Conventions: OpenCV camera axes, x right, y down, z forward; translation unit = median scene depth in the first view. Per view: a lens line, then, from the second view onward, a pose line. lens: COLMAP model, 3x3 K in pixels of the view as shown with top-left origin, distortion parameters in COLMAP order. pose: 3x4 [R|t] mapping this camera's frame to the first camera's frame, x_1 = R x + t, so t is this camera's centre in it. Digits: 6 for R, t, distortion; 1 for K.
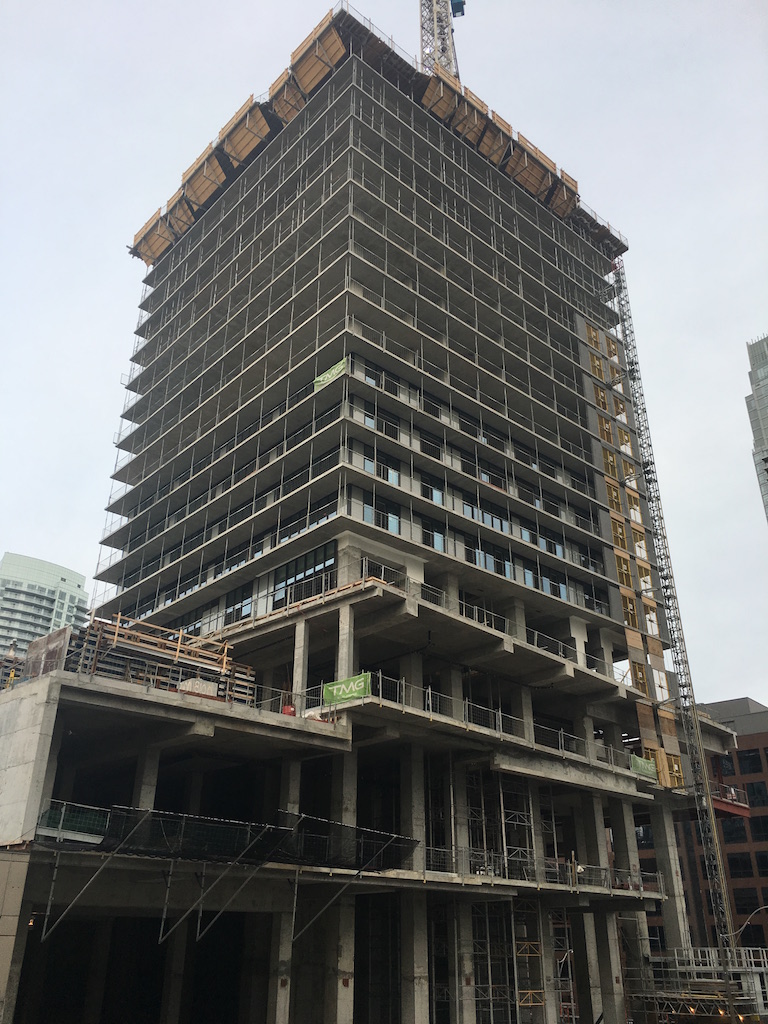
lens RADIAL K [[869.8, 0, 381.4], [0, 869.8, 506.8], [0, 0, 1]] dist [0.082510, -0.098163]
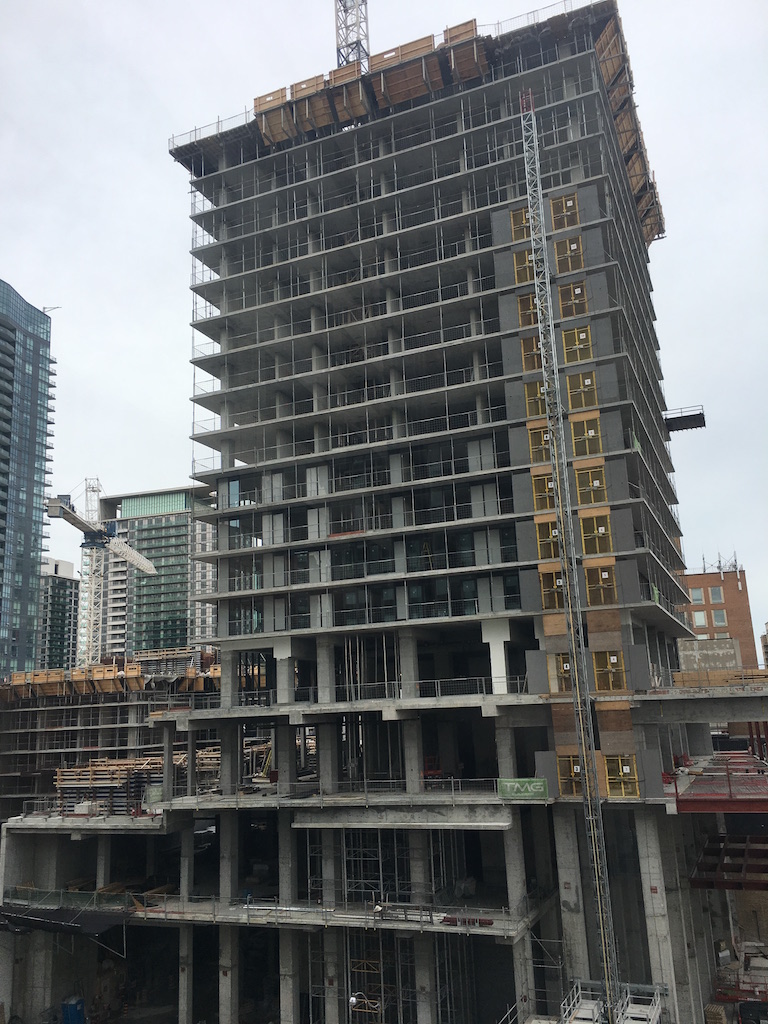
lens RADIAL K [[869.8, 0, 381.4], [0, 869.8, 506.8], [0, 0, 1]] dist [0.082510, -0.098163]
pose [[0.421382, -0.228517, -0.877620, 1.270800], [0.453683, 0.891050, -0.014182, -0.022892], [0.785245, -0.392185, 0.479147, 0.643799]]
